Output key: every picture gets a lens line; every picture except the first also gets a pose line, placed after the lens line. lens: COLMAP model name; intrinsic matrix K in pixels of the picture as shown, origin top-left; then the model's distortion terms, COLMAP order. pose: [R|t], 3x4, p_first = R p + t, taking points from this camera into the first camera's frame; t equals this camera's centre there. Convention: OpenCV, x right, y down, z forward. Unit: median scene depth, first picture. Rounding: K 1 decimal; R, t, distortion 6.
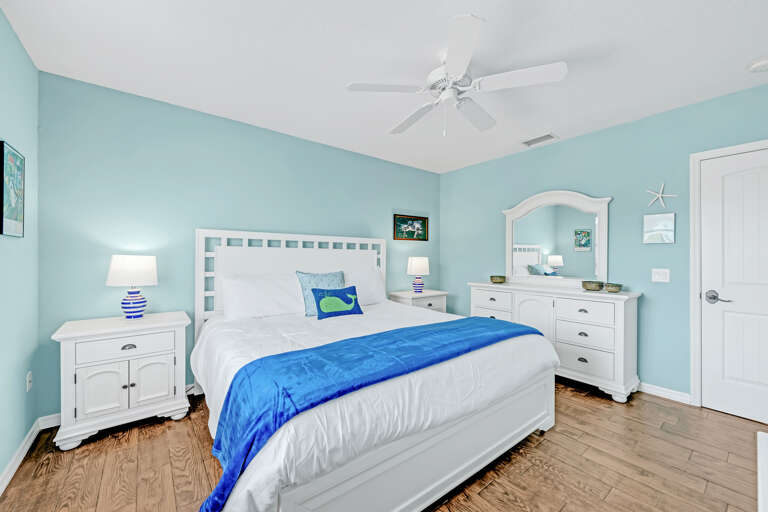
lens RADIAL K [[305.1, 0, 381.6], [0, 305.1, 270.6], [0, 0, 1]] dist [-0.000418, -0.000080]
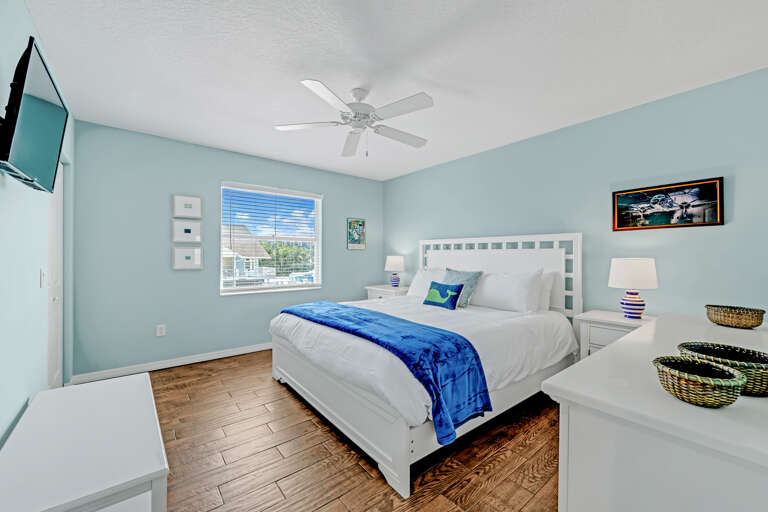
lens RADIAL K [[310.1, 0, 384.0], [0, 310.1, 256.0], [0, 0, 1]] dist [-0.000516, -0.000172]
pose [[0.002920, -0.004621, -0.999985, 0.702727], [-0.051124, 0.998681, -0.004764, -0.020506], [0.998688, 0.051137, 0.002680, 0.512928]]
